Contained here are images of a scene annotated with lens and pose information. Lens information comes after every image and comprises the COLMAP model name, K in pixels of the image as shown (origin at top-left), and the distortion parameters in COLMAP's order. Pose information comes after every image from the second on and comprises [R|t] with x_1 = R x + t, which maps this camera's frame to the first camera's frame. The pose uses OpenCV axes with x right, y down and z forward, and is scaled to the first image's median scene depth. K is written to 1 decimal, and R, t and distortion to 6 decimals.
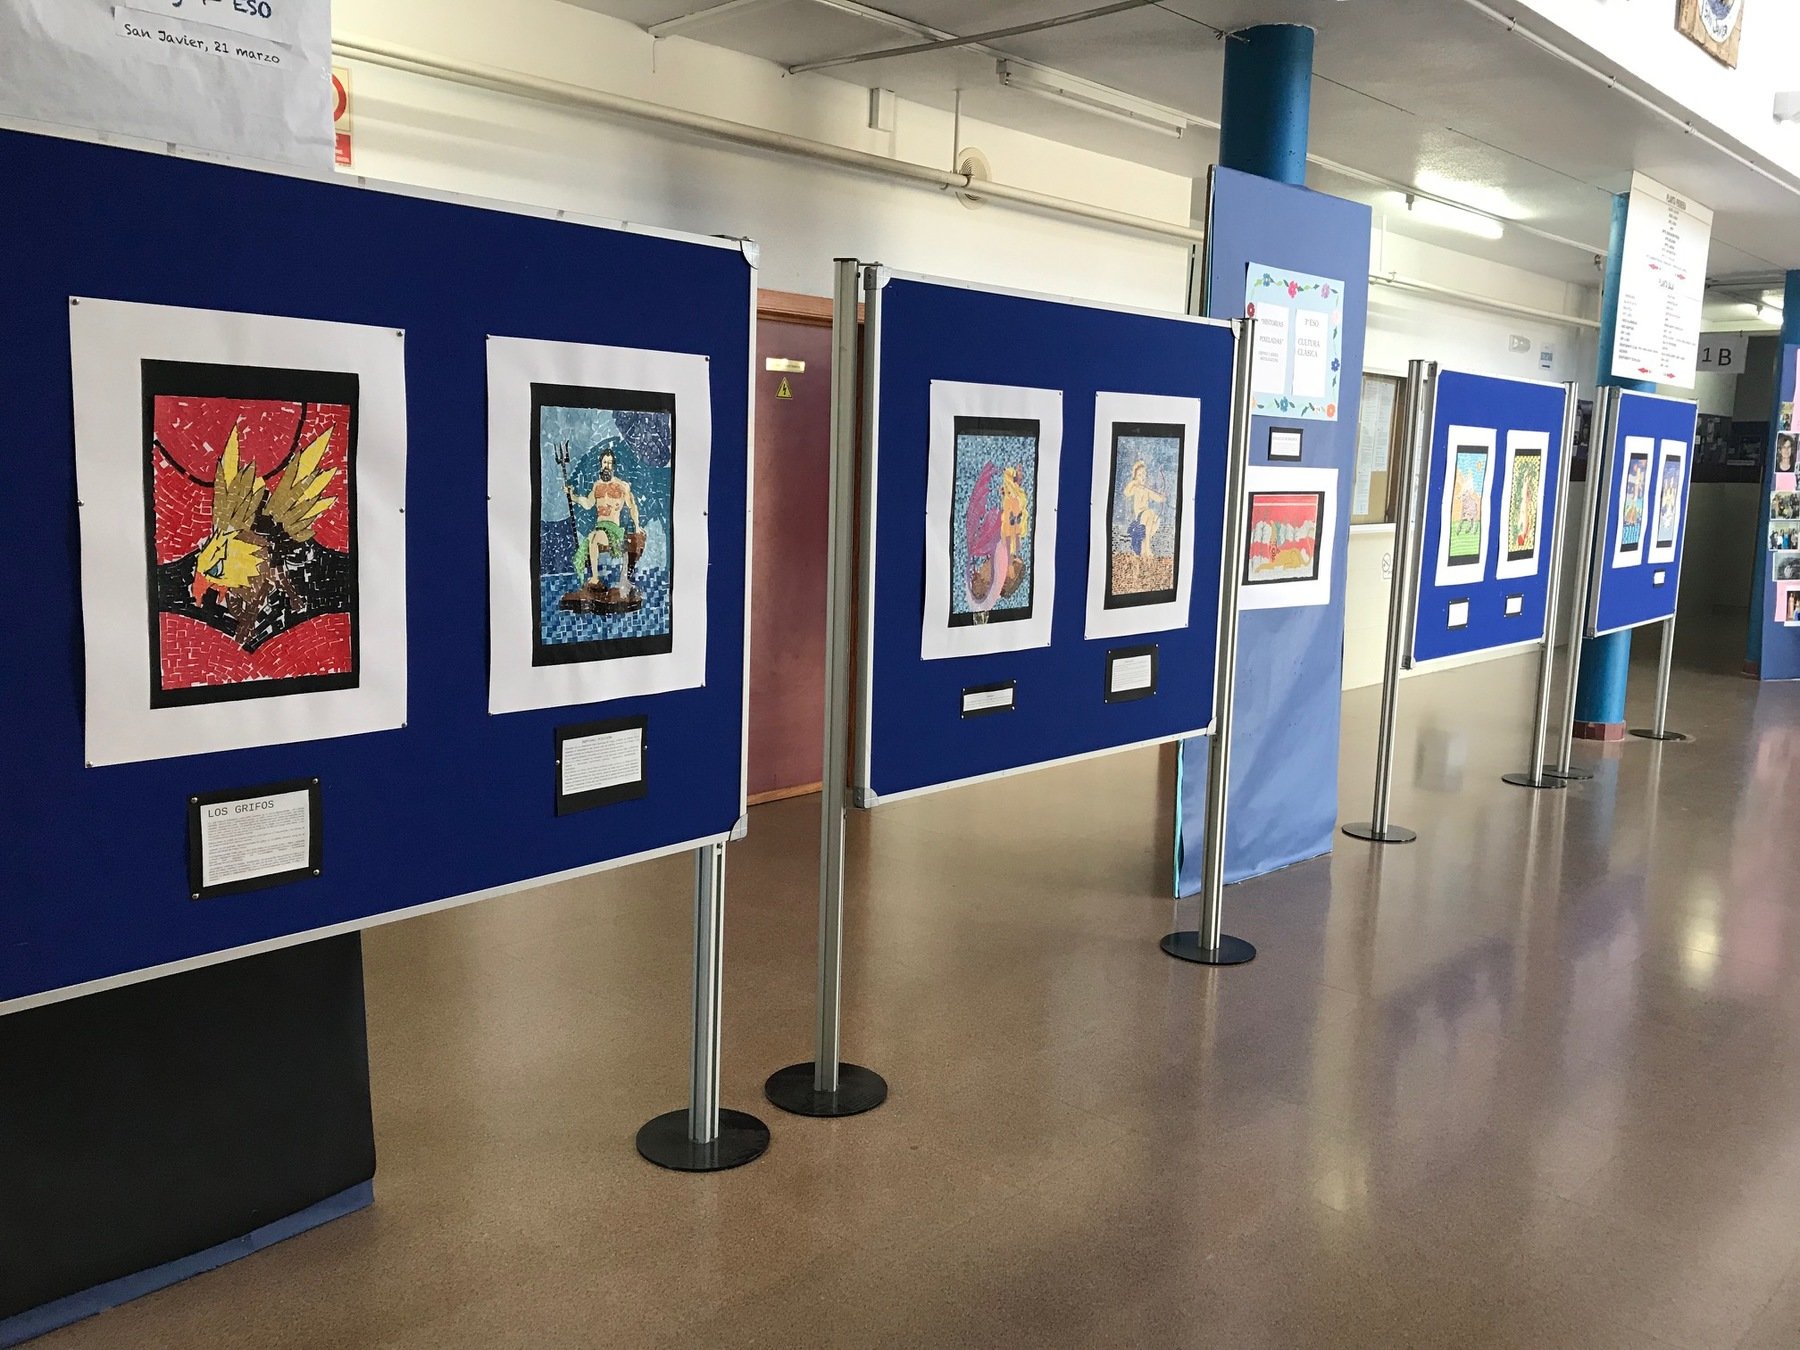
lens RADIAL K [[1555.6, 0, 900.0], [0, 1555.6, 675.0], [0, 0, 1]] dist [0.052020, -0.002822]
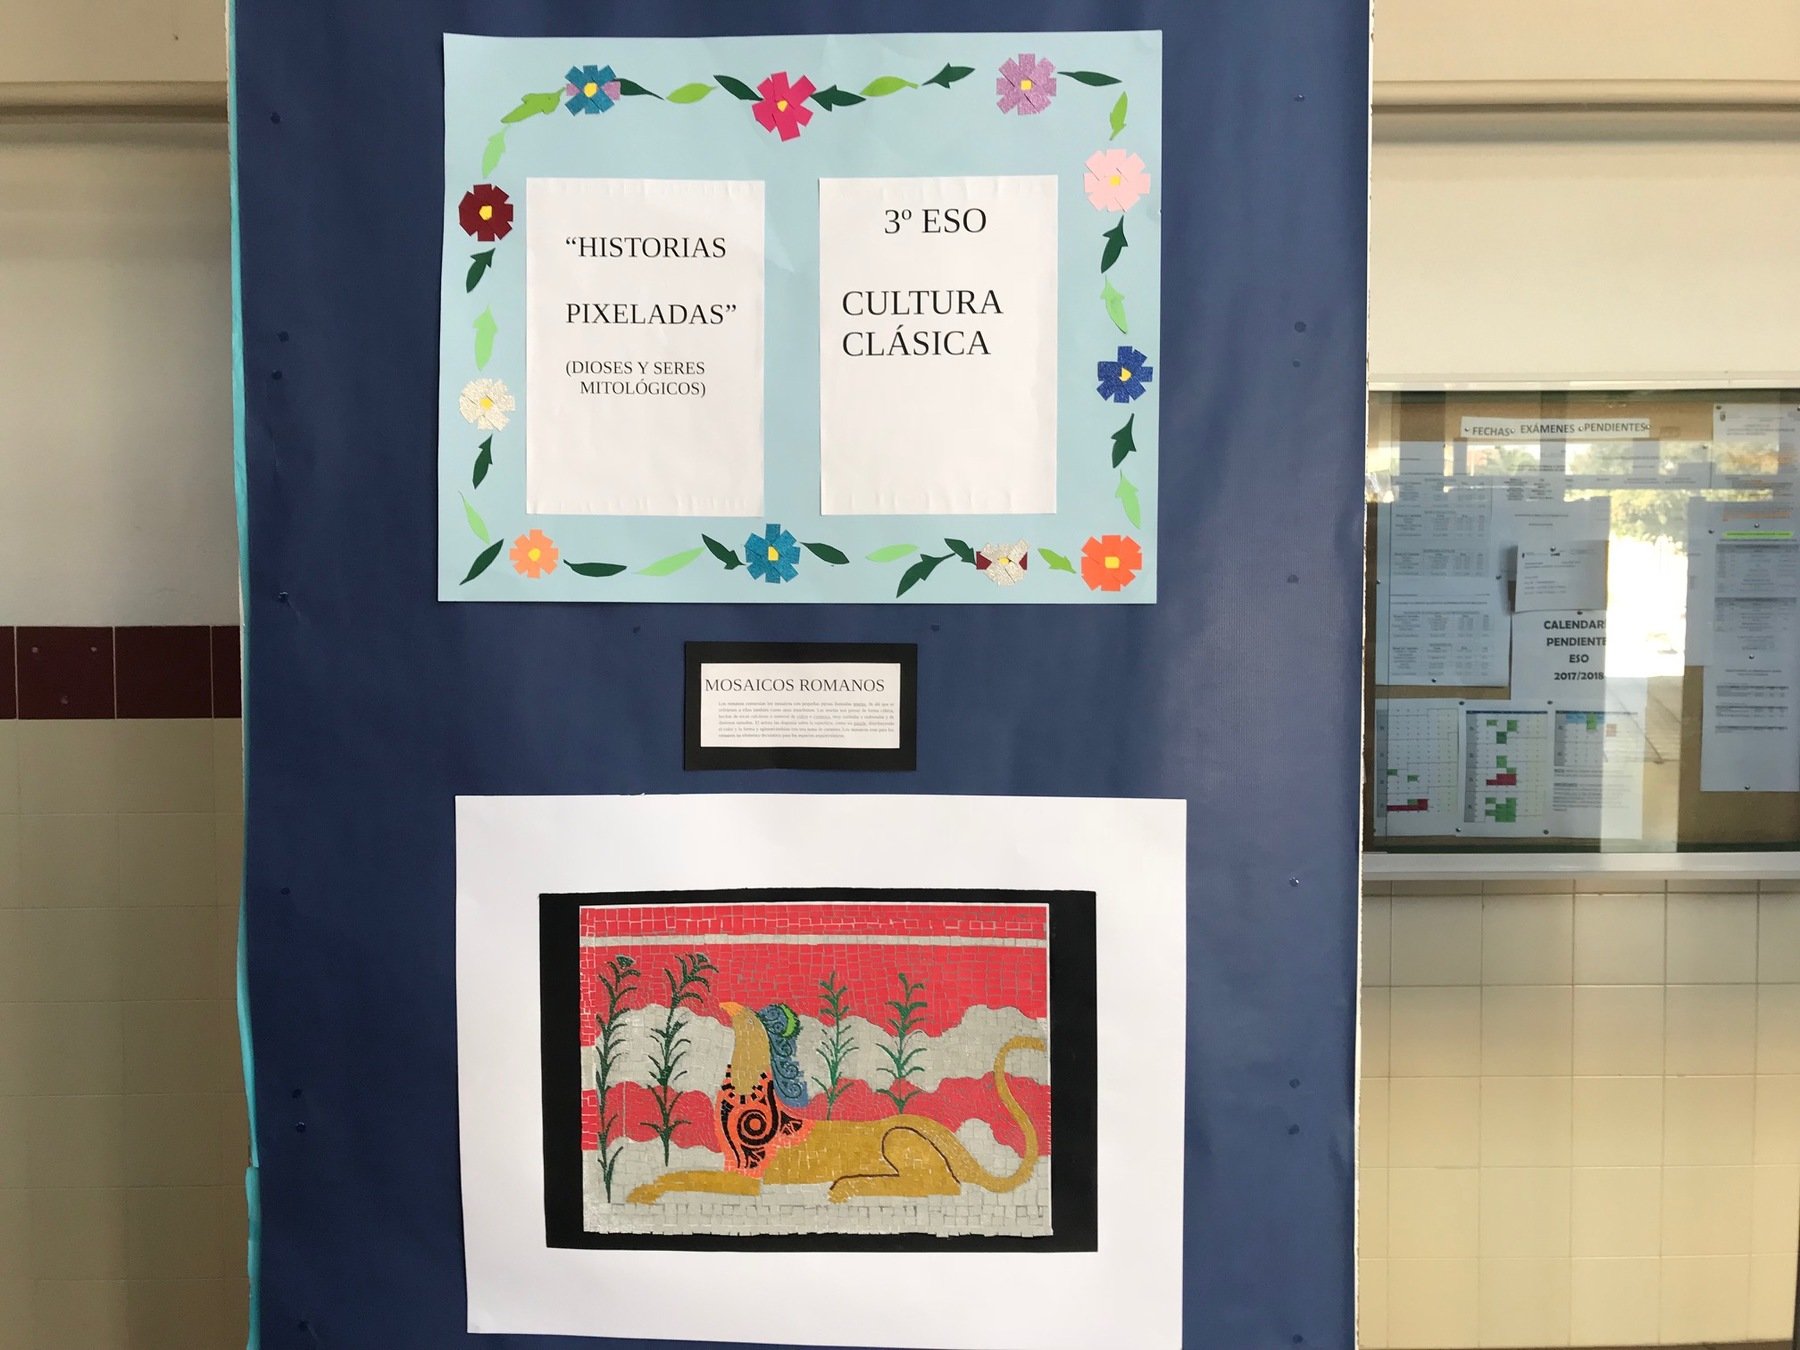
lens RADIAL K [[1555.6, 0, 900.0], [0, 1555.6, 675.0], [0, 0, 1]] dist [0.052020, -0.002822]
pose [[0.672642, -0.000803, -0.739967, 0.451287], [-0.079373, 0.994152, -0.073230, -0.137384], [0.735698, 0.107991, 0.668645, 0.853770]]
